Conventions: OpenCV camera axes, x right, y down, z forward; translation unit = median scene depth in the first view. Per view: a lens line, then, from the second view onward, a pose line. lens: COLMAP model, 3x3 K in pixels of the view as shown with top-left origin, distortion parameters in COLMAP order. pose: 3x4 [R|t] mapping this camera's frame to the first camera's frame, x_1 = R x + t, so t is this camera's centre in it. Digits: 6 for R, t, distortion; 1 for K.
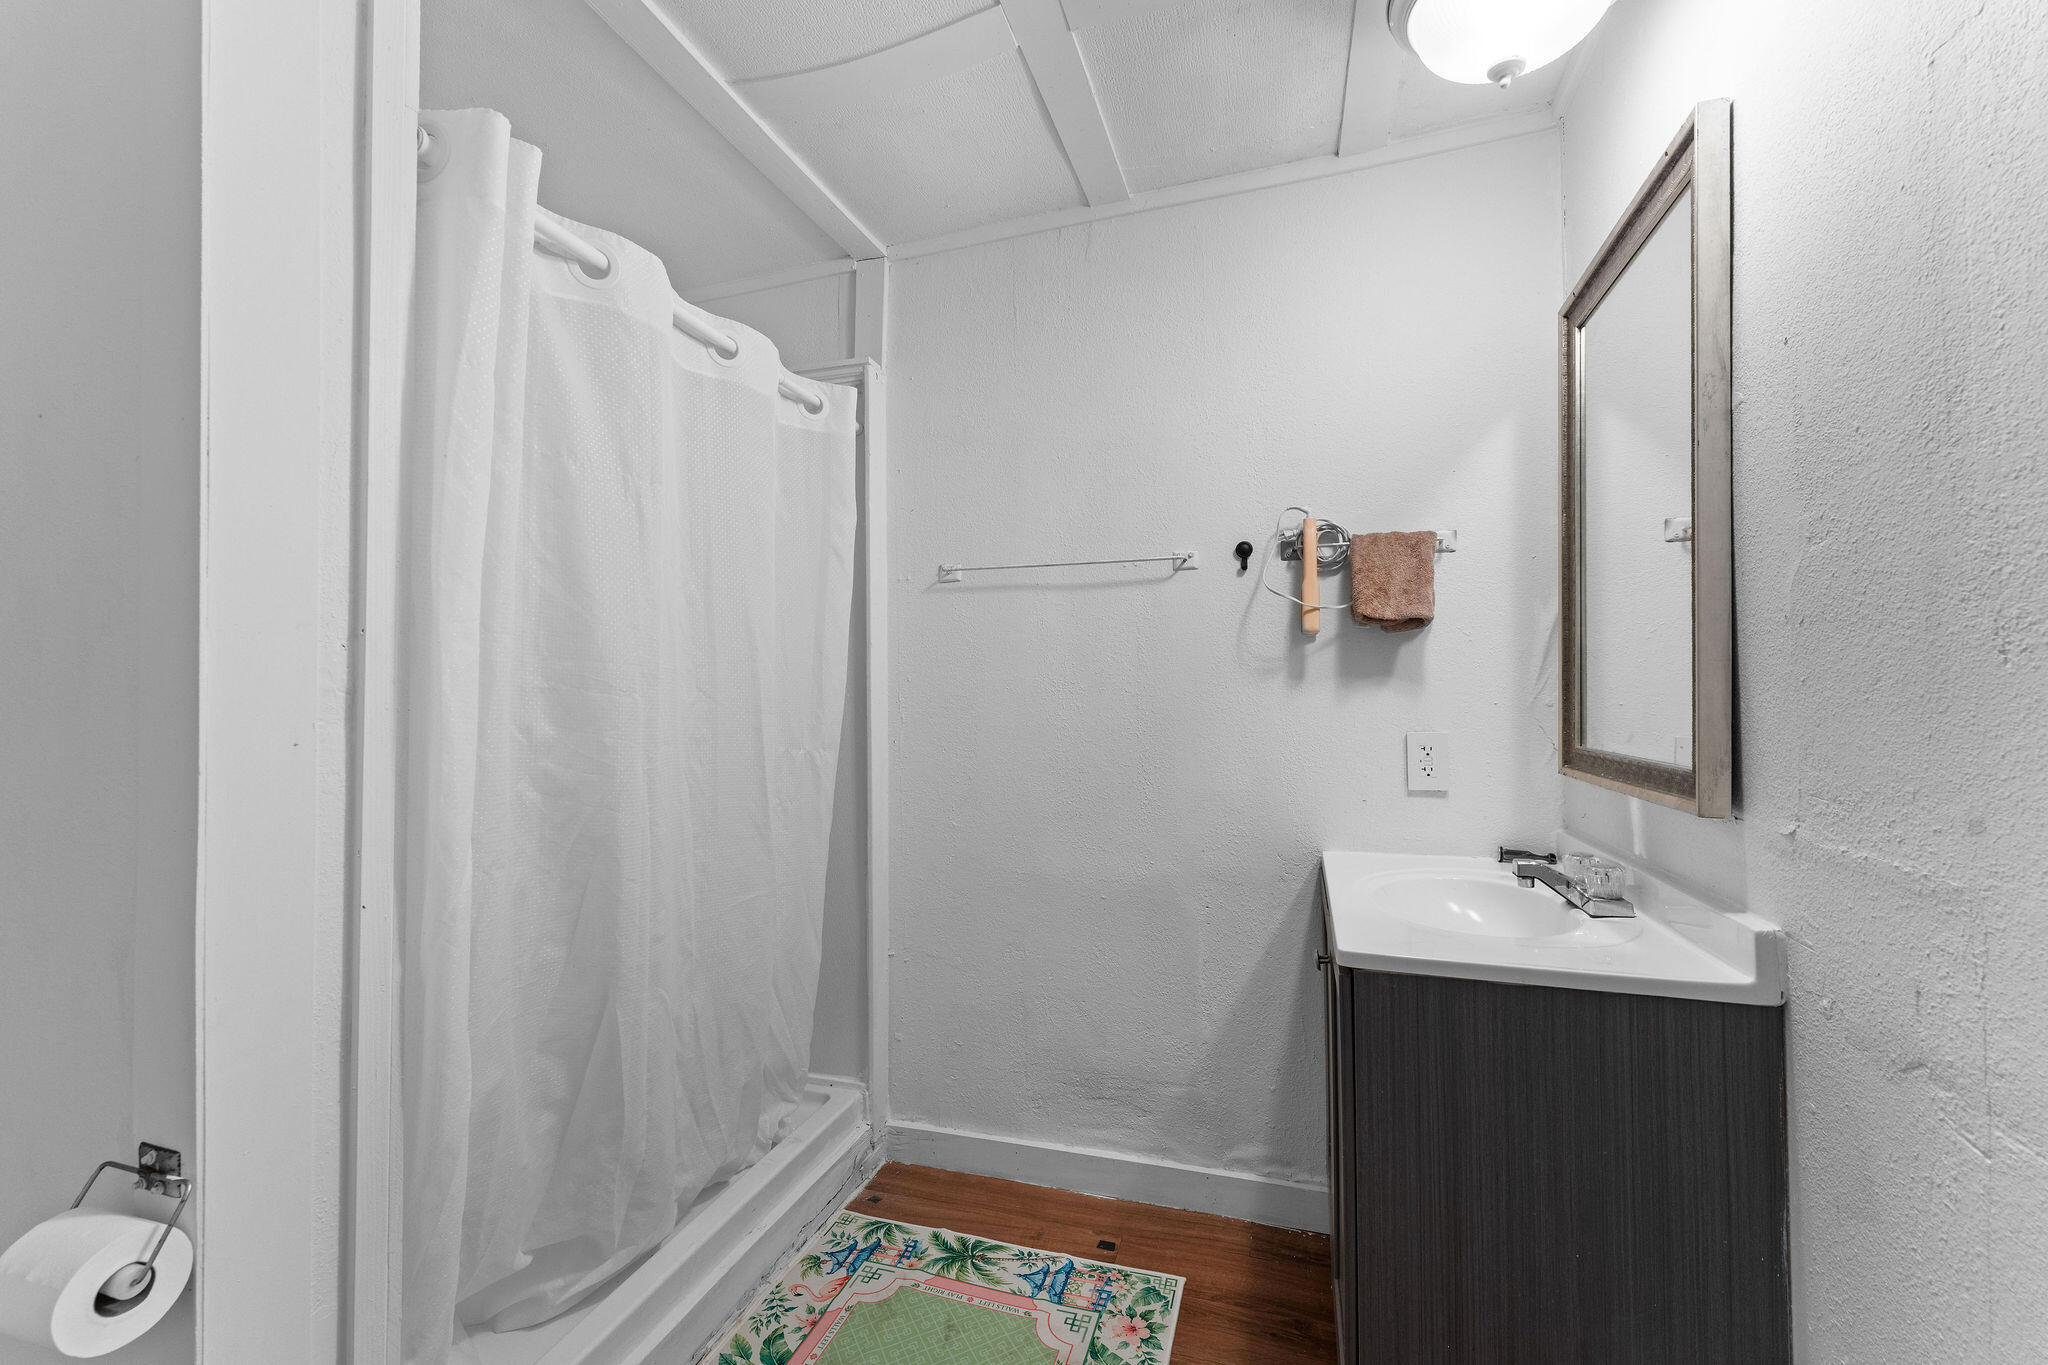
lens RADIAL K [[811.2, 0, 1025.7], [0, 811.2, 682.6], [0, 0, 1]] dist [-0.001479, 0.000305]
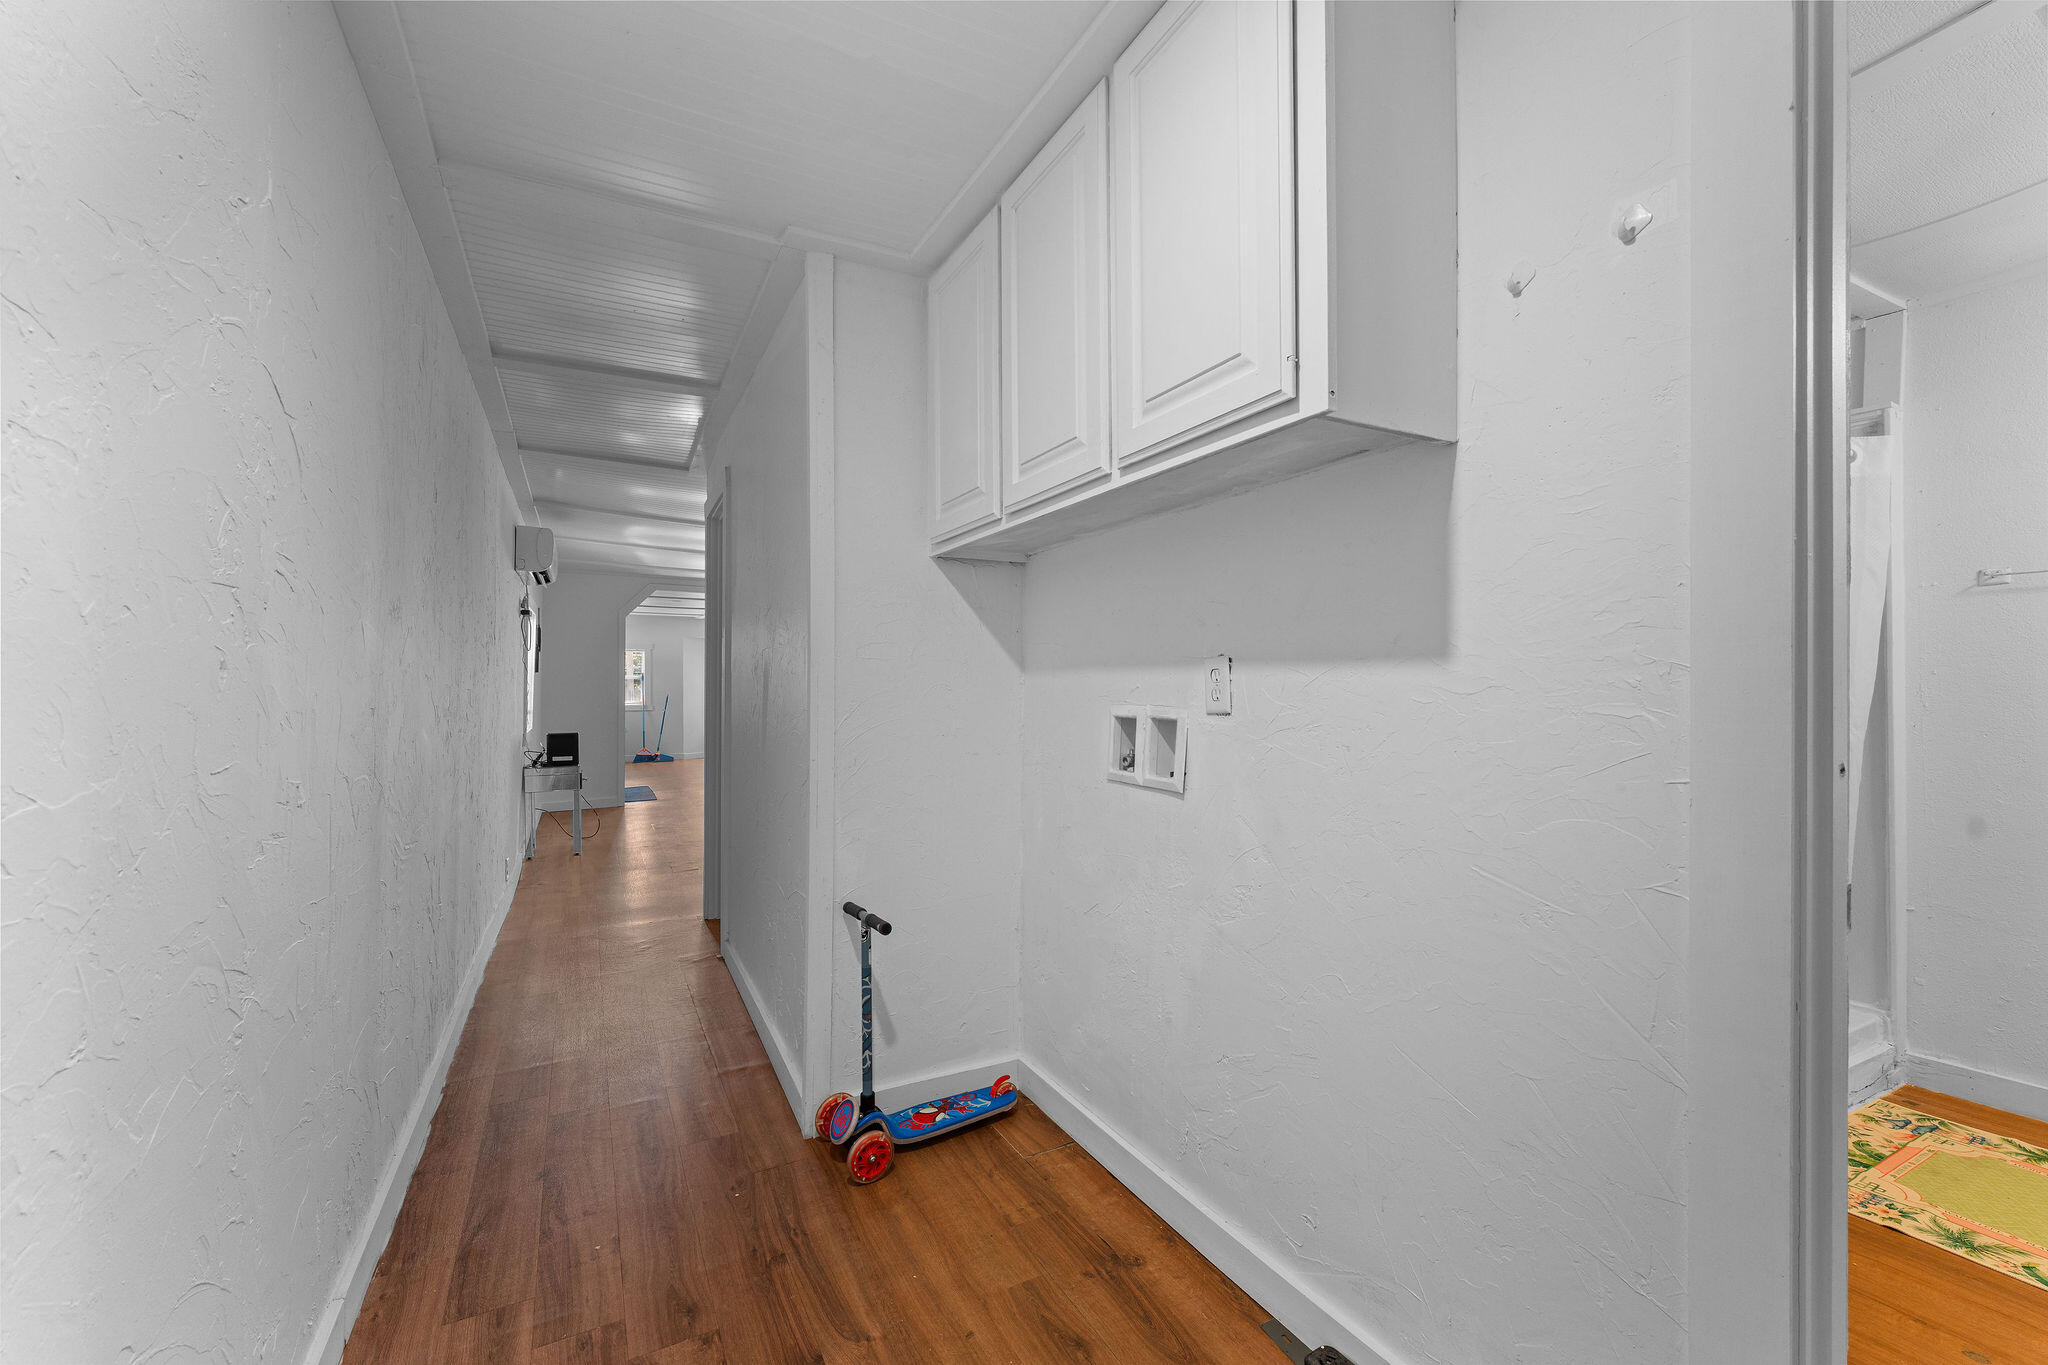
lens RADIAL K [[811.2, 0, 1021.5], [0, 811.2, 686.2], [0, 0, 1]] dist [-0.001479, 0.000305]
pose [[0.709672, -0.000384, -0.704532, -0.262159], [0.006558, 0.999960, 0.006060, 0.000208], [0.704501, -0.008921, 0.709647, -0.746775]]
